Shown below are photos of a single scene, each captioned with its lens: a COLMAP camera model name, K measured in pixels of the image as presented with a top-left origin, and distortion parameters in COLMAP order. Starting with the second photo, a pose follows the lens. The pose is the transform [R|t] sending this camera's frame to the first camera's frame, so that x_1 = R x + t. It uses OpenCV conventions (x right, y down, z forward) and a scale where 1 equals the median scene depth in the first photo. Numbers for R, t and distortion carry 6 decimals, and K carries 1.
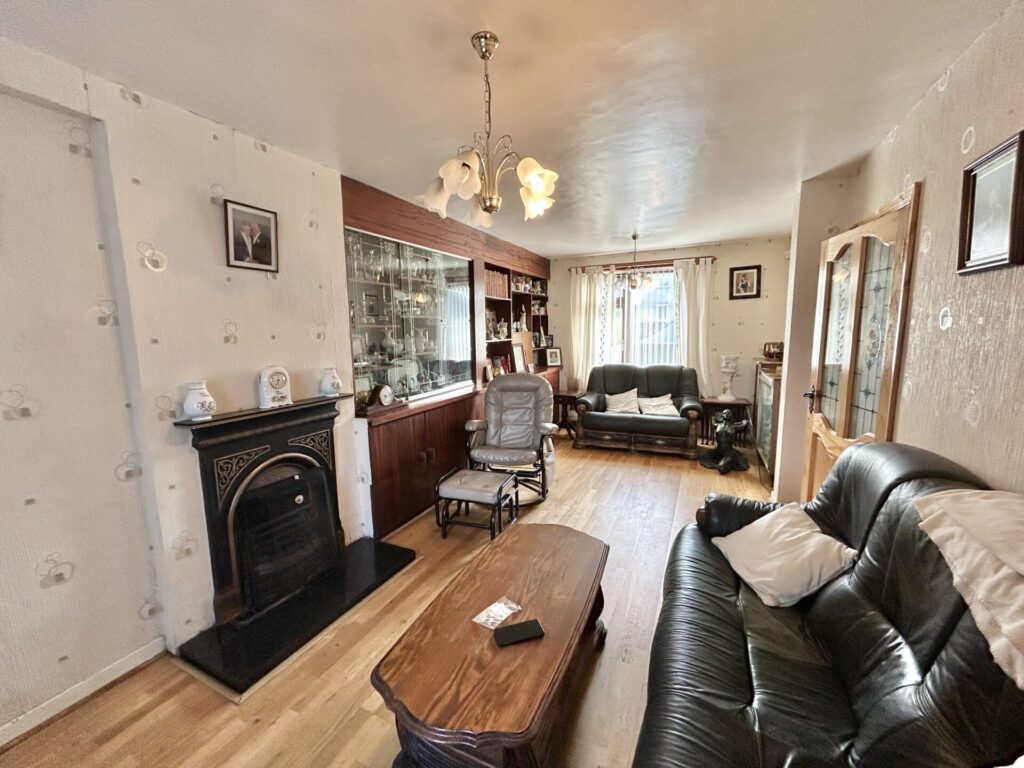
lens RADIAL K [[412.9, 0, 510.0], [0, 412.9, 384.2], [0, 0, 1]] dist [-0.000375, -0.000024]
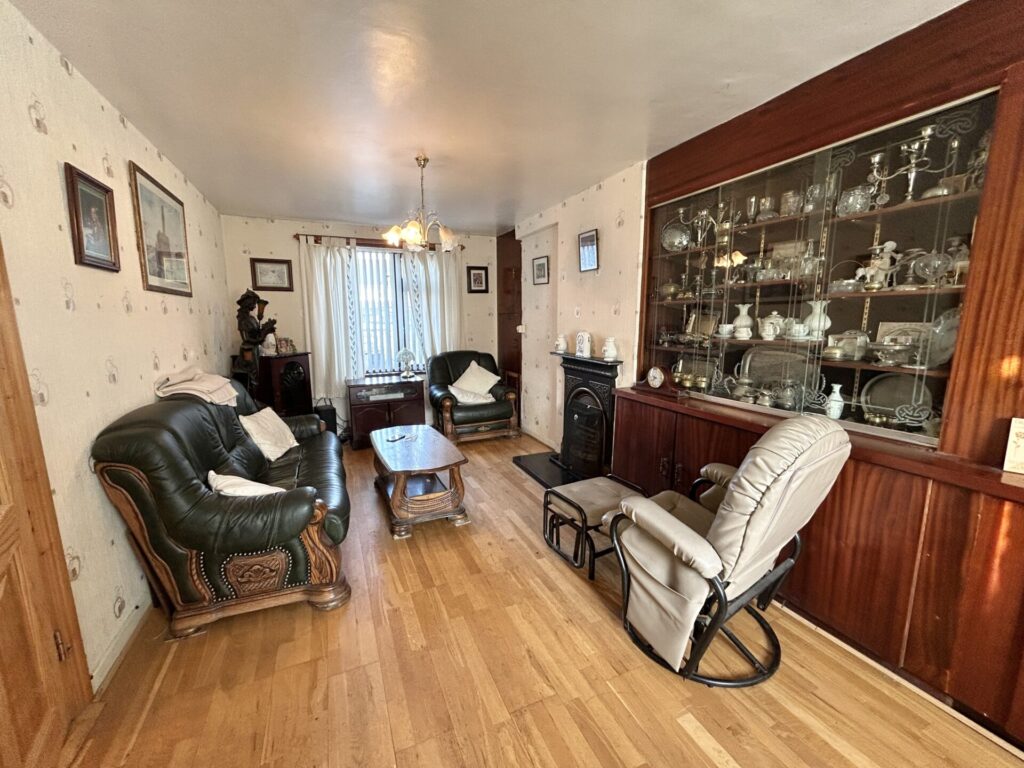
lens RADIAL K [[412.9, 0, 510.0], [0, 412.9, 384.2], [0, 0, 1]] dist [-0.000375, -0.000024]
pose [[-0.648649, 0.147132, -0.746730, 0.833570], [-0.082774, 0.961679, 0.261386, -0.238492], [0.756573, 0.231358, -0.611613, 1.796896]]
